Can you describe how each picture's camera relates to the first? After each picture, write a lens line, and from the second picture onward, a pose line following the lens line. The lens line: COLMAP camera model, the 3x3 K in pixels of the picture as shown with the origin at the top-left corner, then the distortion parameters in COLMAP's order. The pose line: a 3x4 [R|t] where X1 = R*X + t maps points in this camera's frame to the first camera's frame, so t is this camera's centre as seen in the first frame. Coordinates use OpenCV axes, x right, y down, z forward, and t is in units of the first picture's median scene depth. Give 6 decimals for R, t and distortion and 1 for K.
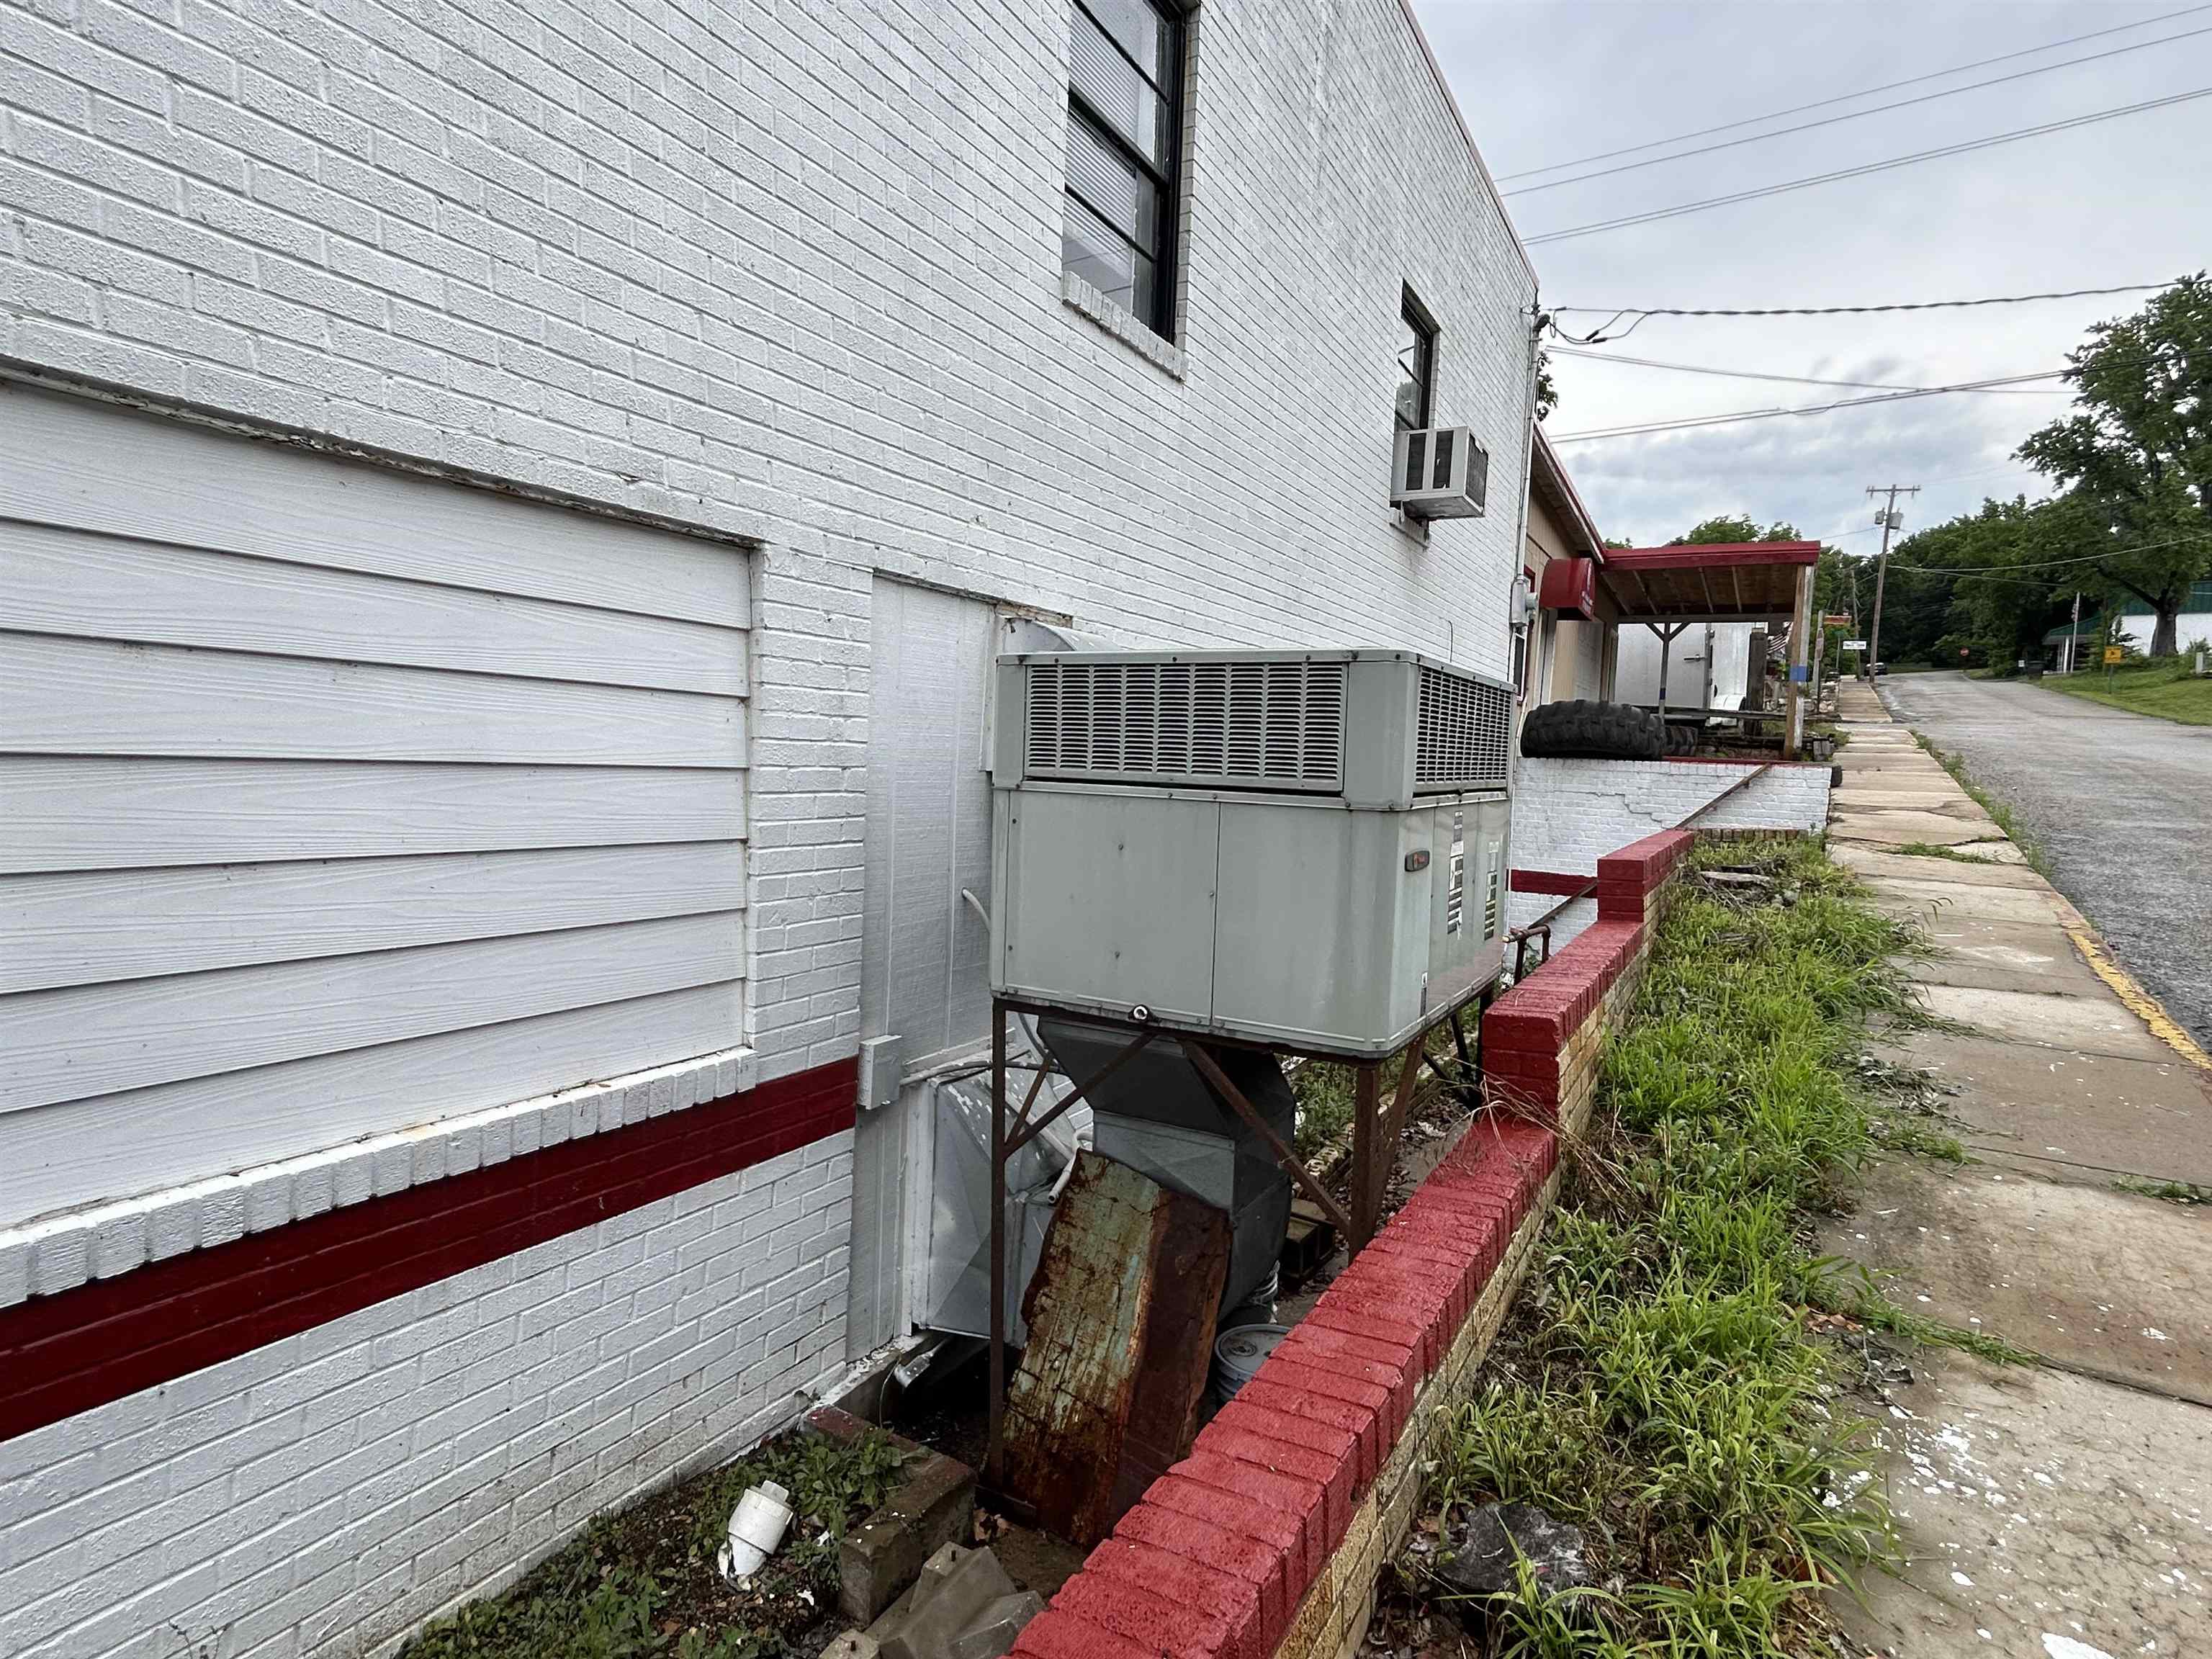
lens RADIAL K [[1148.1, 0, 1106.0], [0, 1148.1, 829.5], [0, 0, 1]] dist [-0.000923, -0.000110]
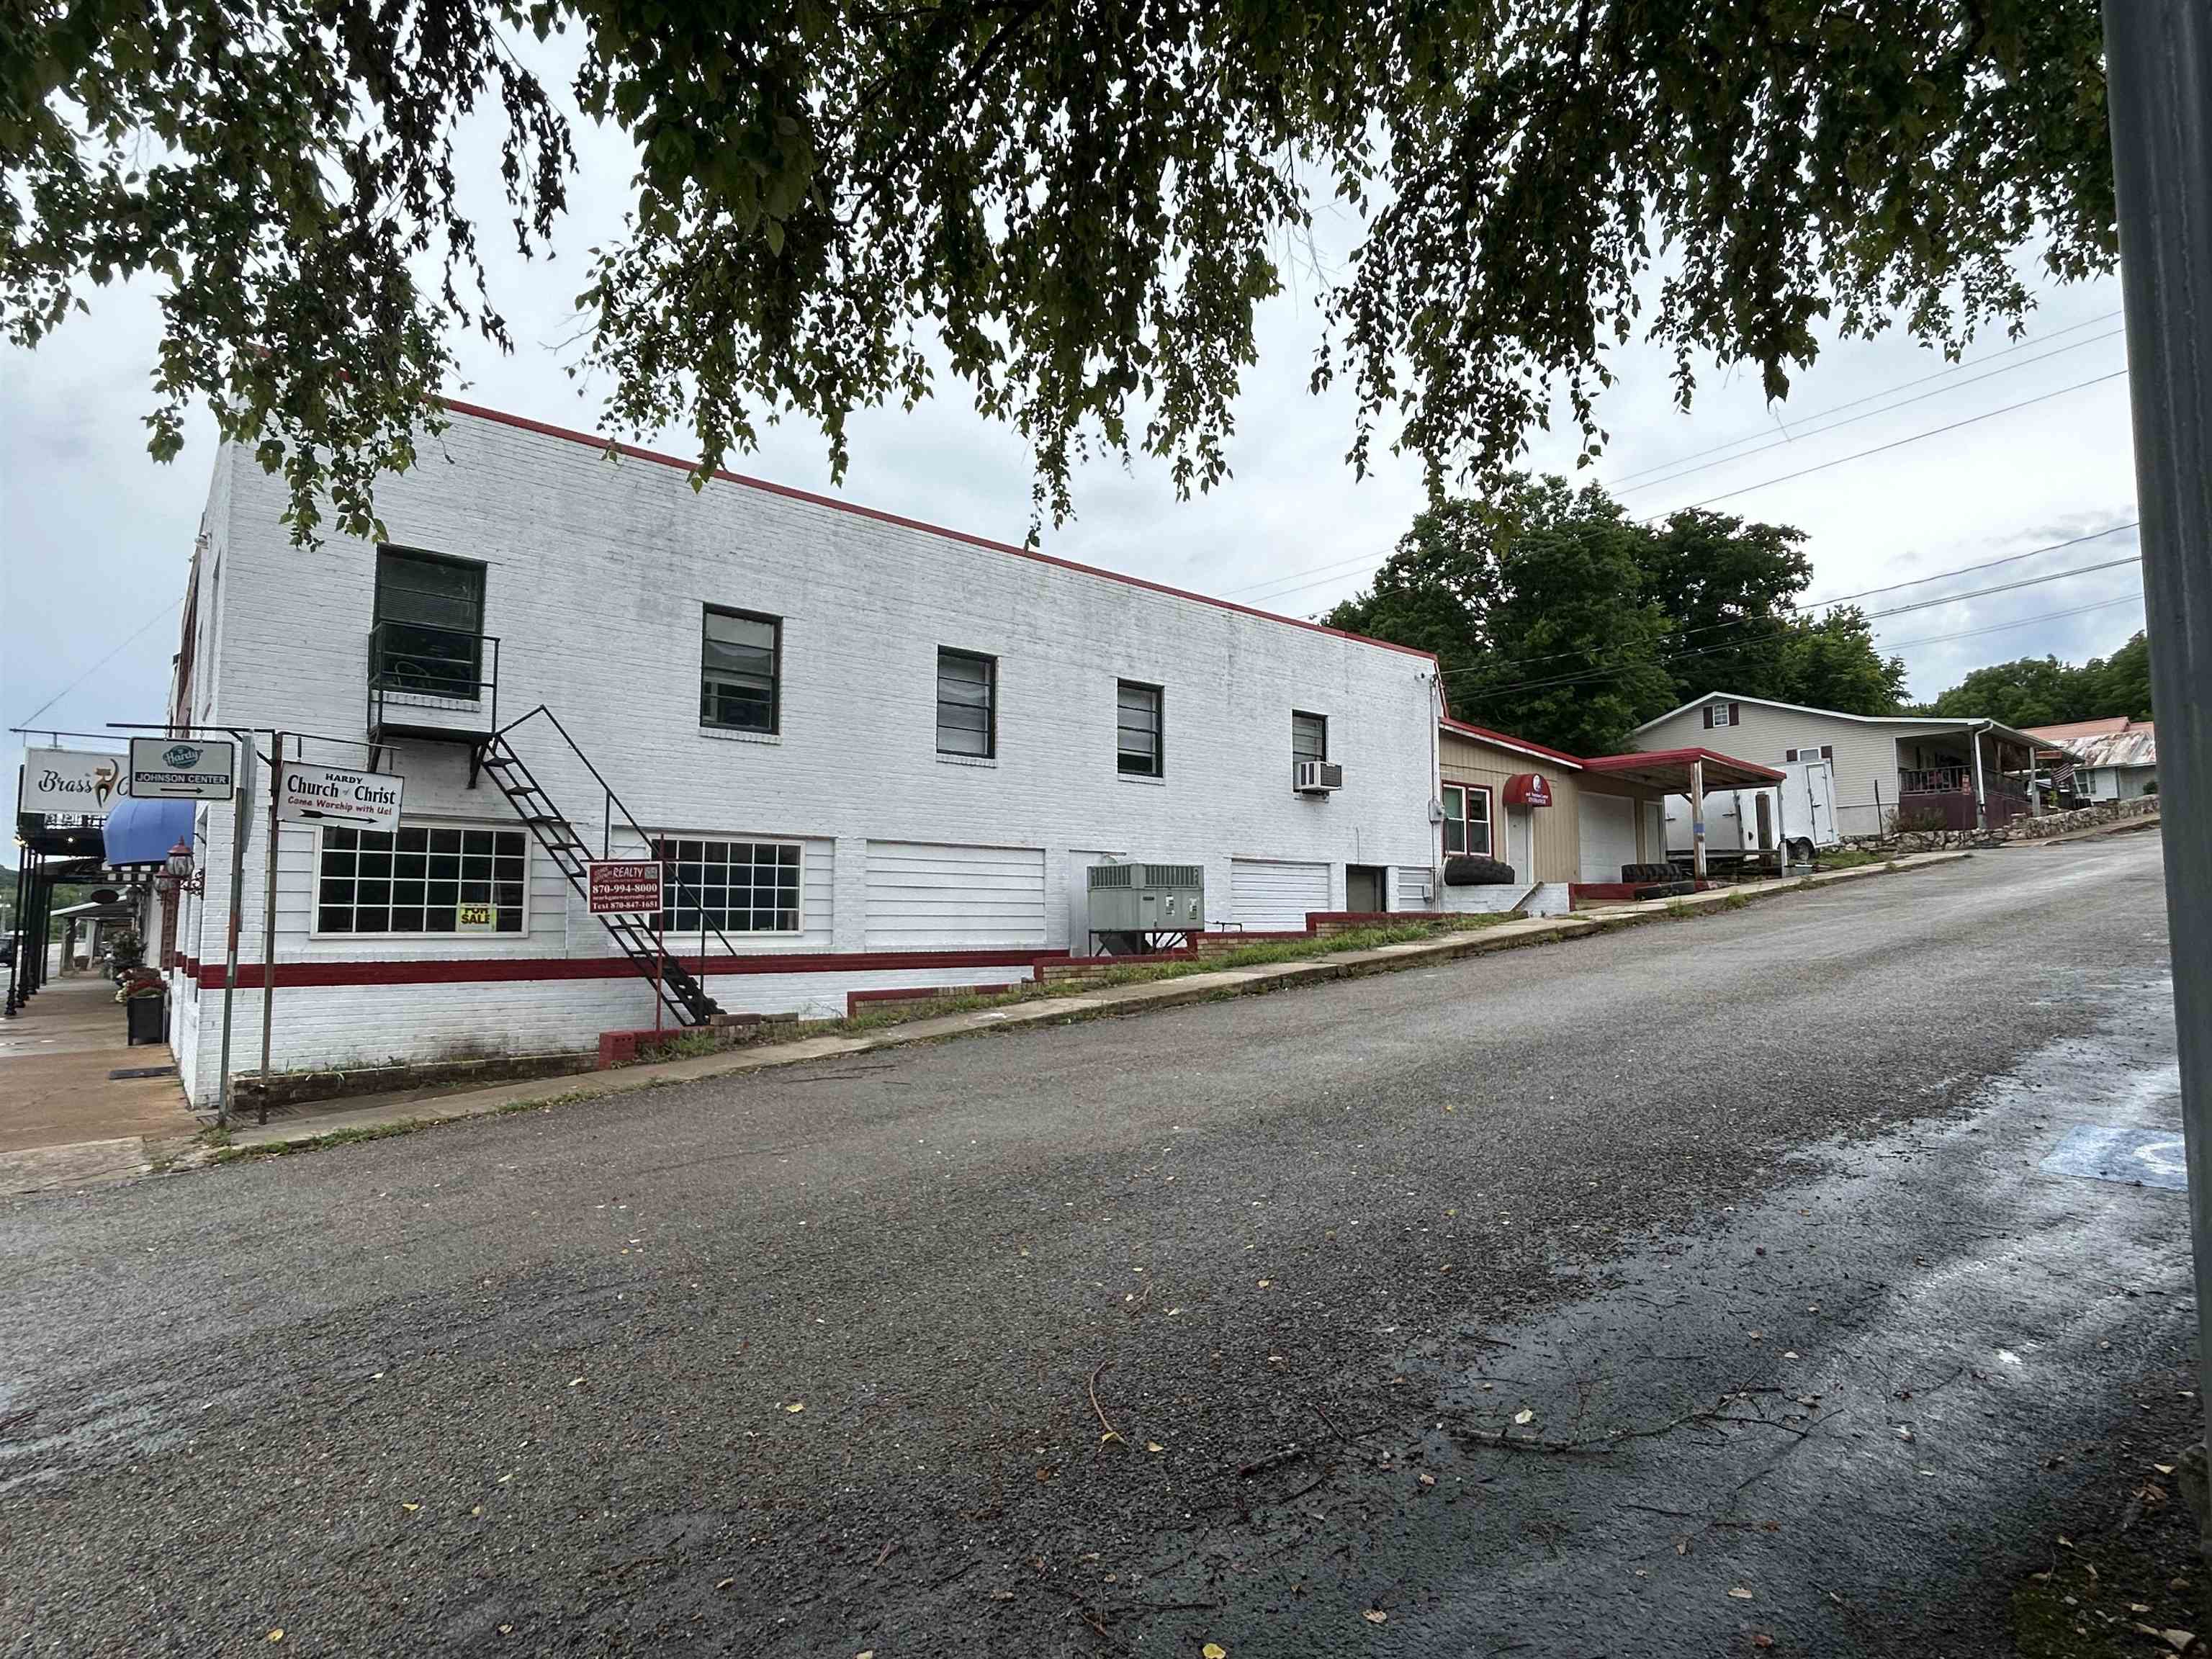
lens RADIAL K [[1148.1, 0, 1106.0], [0, 1148.1, 829.5], [0, 0, 1]] dist [-0.000923, -0.000110]
pose [[0.945094, -0.065189, -0.320231, 0.672573], [0.017130, 0.988438, -0.150658, 0.189934], [0.326349, 0.136900, 0.935283, -1.570379]]
